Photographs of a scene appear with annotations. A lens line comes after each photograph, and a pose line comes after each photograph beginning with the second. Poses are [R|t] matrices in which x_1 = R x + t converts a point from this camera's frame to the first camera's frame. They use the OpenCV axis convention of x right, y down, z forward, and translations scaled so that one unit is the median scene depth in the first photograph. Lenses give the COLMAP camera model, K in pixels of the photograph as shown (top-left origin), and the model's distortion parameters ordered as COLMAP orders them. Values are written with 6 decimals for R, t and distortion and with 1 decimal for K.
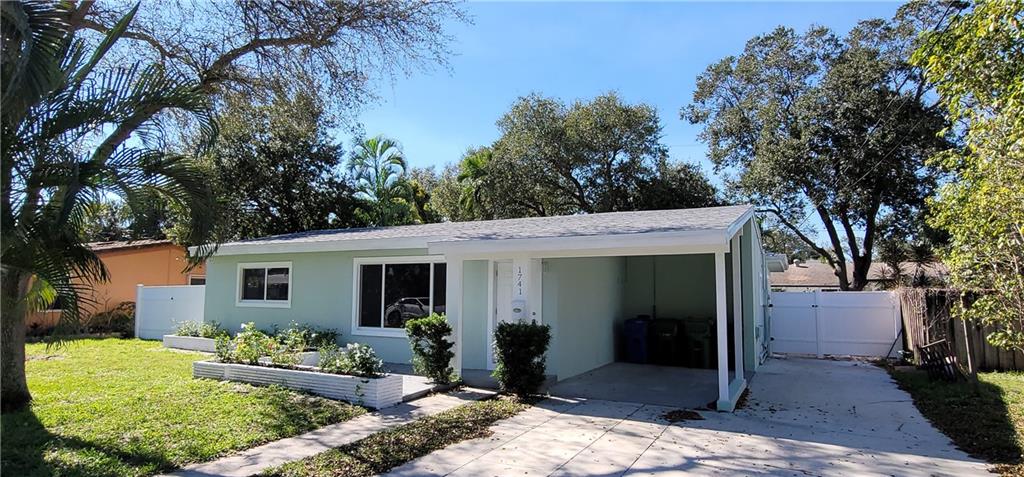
lens RADIAL K [[564.8, 0, 510.0], [0, 564.8, 246.8], [0, 0, 1]] dist [-0.006730, -0.000279]
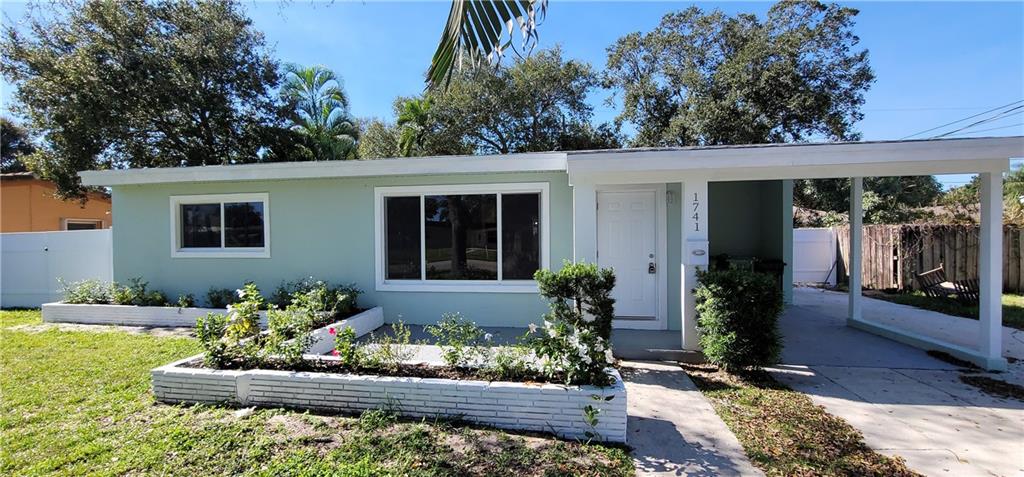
lens RADIAL K [[421.9, 0, 509.4], [0, 421.9, 243.7], [0, 0, 1]] dist [-0.010400, 0.002589]
pose [[0.947350, -0.021361, 0.319488, -0.296545], [-0.009644, 0.995416, 0.095150, 0.040045], [-0.320056, -0.093221, 0.942801, 0.435186]]
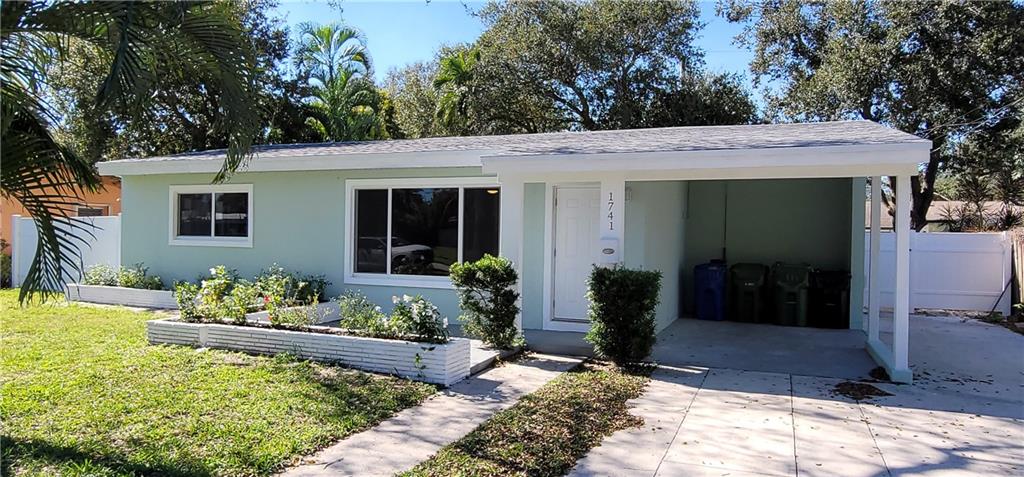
lens RADIAL K [[682.9, 0, 512.0], [0, 682.9, 238.5], [0, 0, 1]] dist [-0.006464, 0.000899]
pose [[0.995215, 0.008099, 0.097374, -0.152667], [-0.016506, 0.996172, 0.085846, 0.016506], [-0.096306, -0.087043, 0.991539, 0.096700]]
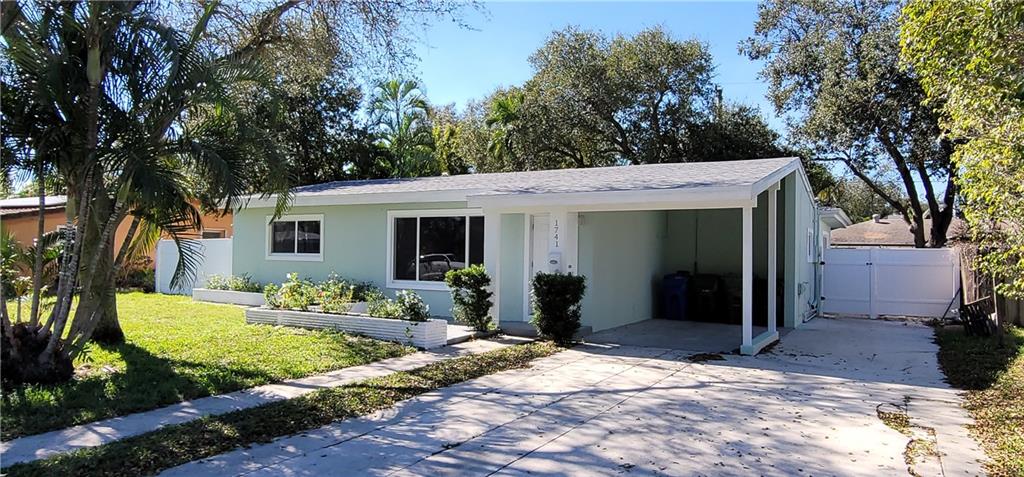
lens RADIAL K [[682.9, 0, 512.0], [0, 682.9, 238.5], [0, 0, 1]] dist [-0.006464, 0.000899]
pose [[0.999114, 0.005196, -0.041768, -0.009123], [-0.002713, 0.998237, 0.059291, -0.003468], [0.042002, -0.059125, 0.997367, -0.192895]]
